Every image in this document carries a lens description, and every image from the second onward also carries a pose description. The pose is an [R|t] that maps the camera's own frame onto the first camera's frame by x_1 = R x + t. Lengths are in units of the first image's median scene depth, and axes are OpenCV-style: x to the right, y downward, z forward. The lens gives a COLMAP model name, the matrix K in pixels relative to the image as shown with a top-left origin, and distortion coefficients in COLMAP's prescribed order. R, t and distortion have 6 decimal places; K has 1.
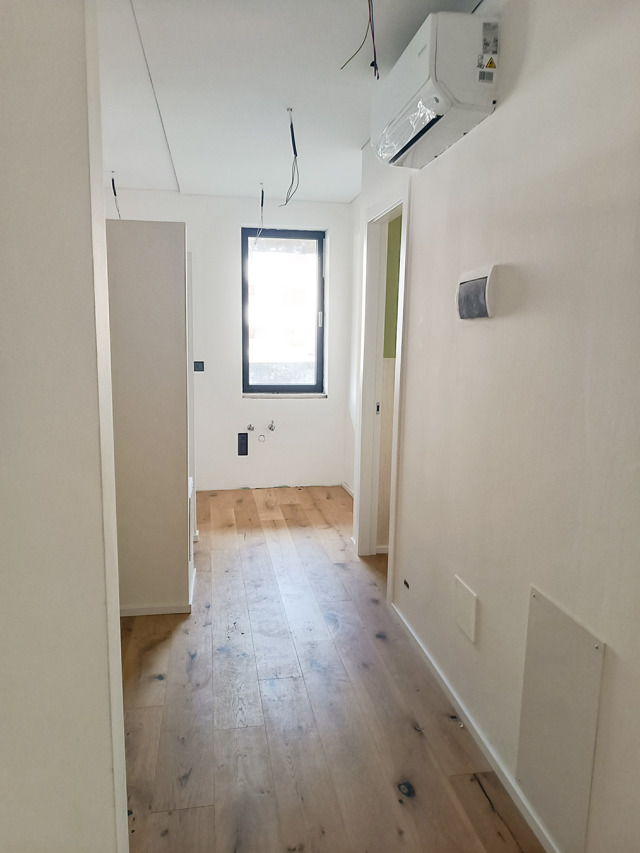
lens RADIAL K [[597.4, 0, 312.0], [0, 597.4, 424.3], [0, 0, 1]] dist [0.002182, -0.008404]
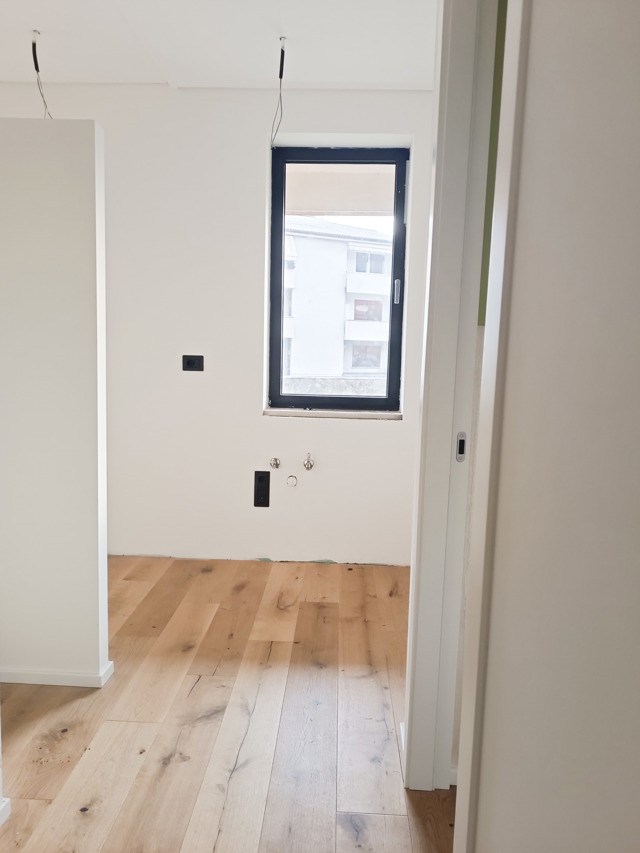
lens RADIAL K [[625.4, 0, 308.4], [0, 625.4, 422.5], [0, 0, 1]] dist [0.004046, -0.003615]
pose [[0.978144, 0.034339, -0.205074, 0.066151], [-0.042227, 0.998522, -0.034212, -0.016739], [0.203596, 0.042124, 0.978148, 0.385057]]
